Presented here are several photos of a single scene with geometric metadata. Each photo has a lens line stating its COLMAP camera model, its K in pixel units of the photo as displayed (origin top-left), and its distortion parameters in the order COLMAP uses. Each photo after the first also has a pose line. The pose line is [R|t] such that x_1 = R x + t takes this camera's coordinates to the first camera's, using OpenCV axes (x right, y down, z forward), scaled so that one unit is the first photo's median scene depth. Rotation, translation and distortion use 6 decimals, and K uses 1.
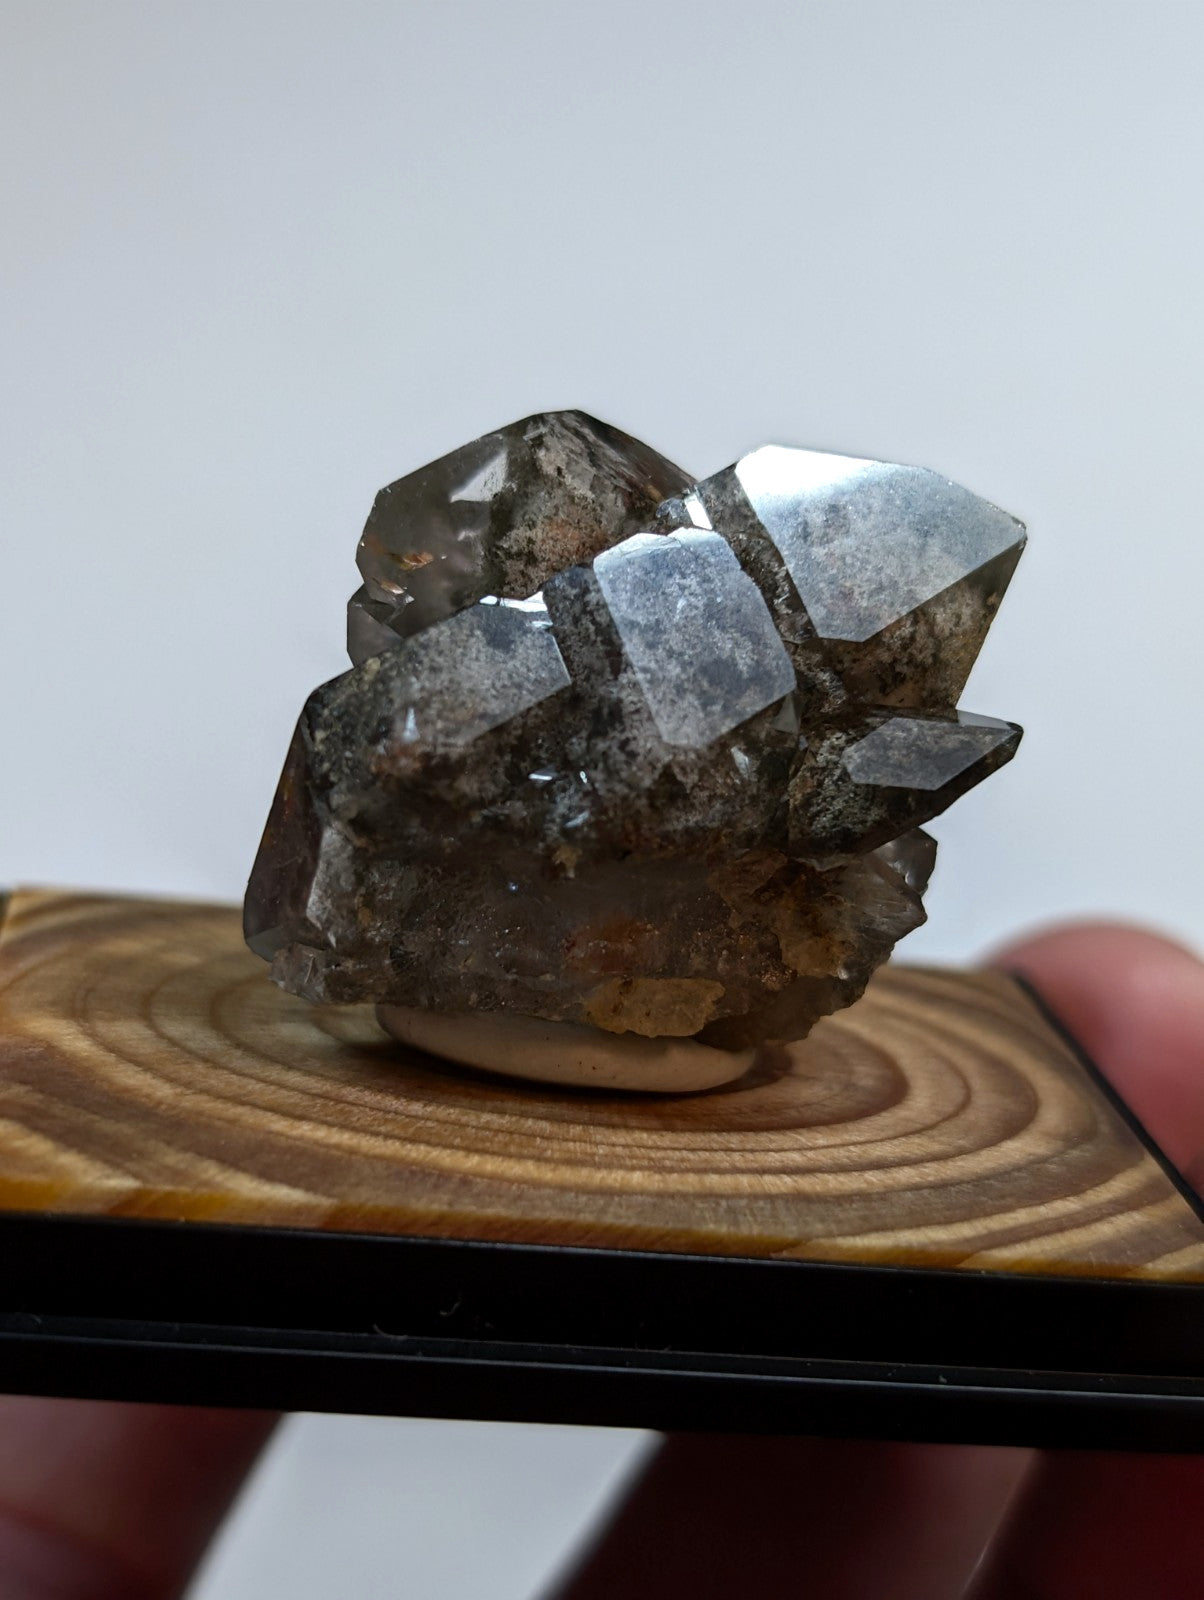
lens RADIAL K [[2784.3, 0, 577.1], [0, 2784.3, 803.1], [0, 0, 1]] dist [0.020001, -0.114779]
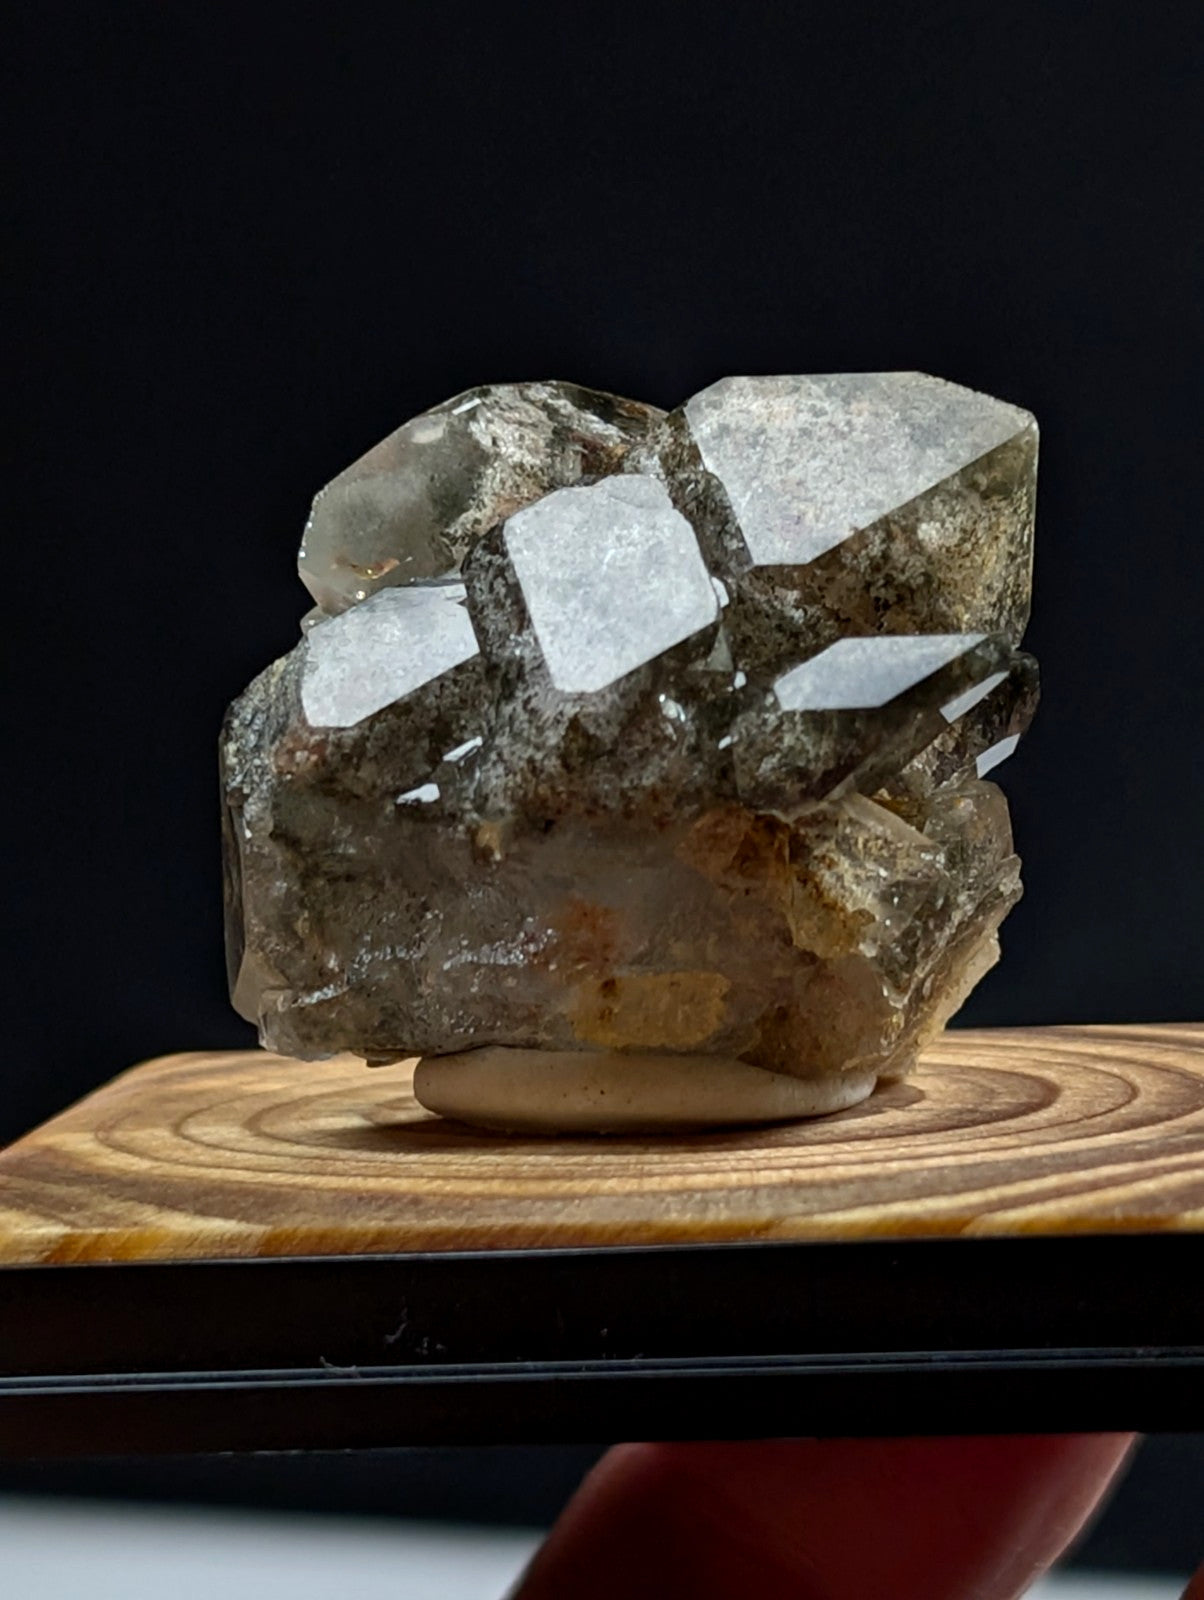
lens RADIAL K [[5932.3, 0, 602.0], [0, 5932.3, 800.0], [0, 0, 1]] dist [-0.040313, -0.360020]
pose [[0.928589, -0.151282, -0.338875, 0.684624], [0.094512, 0.979434, -0.178258, 0.354101], [0.358873, 0.133501, 0.923790, -0.779026]]
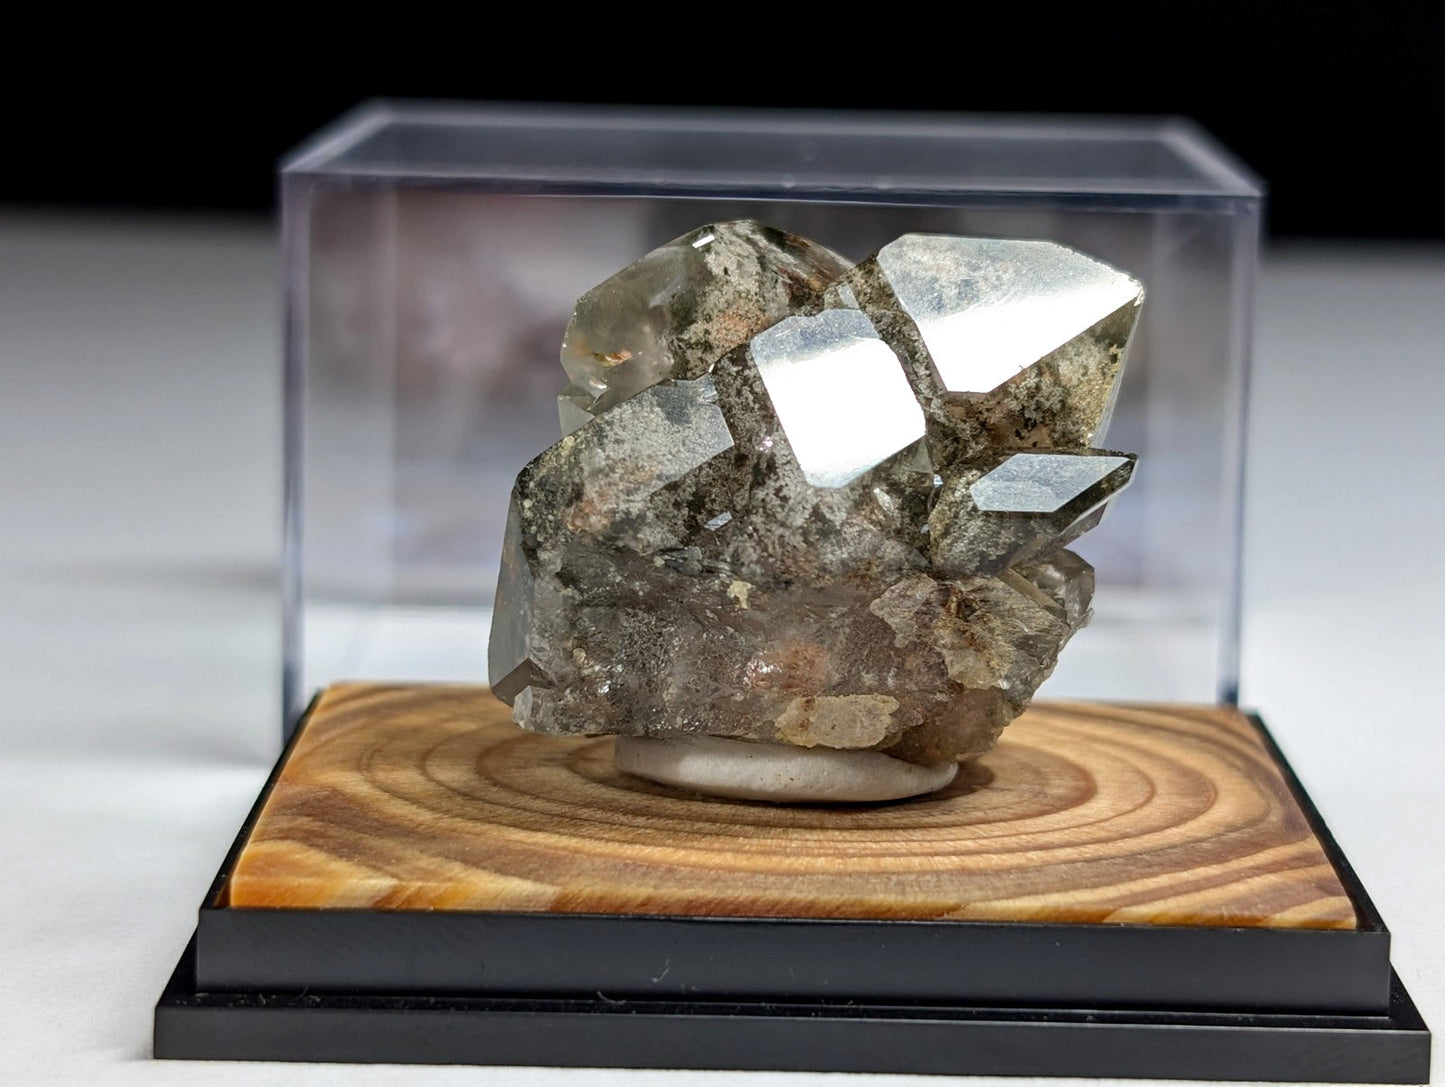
lens RADIAL K [[3298.2, 0, 722.5], [0, 3298.2, 543.5], [0, 0, 1]] dist [0.074349, 0.237953]
pose [[0.987114, -0.074552, -0.141588, 0.187036], [0.064949, 0.995339, -0.071282, 0.097818], [0.146243, 0.061168, 0.987356, -0.380944]]
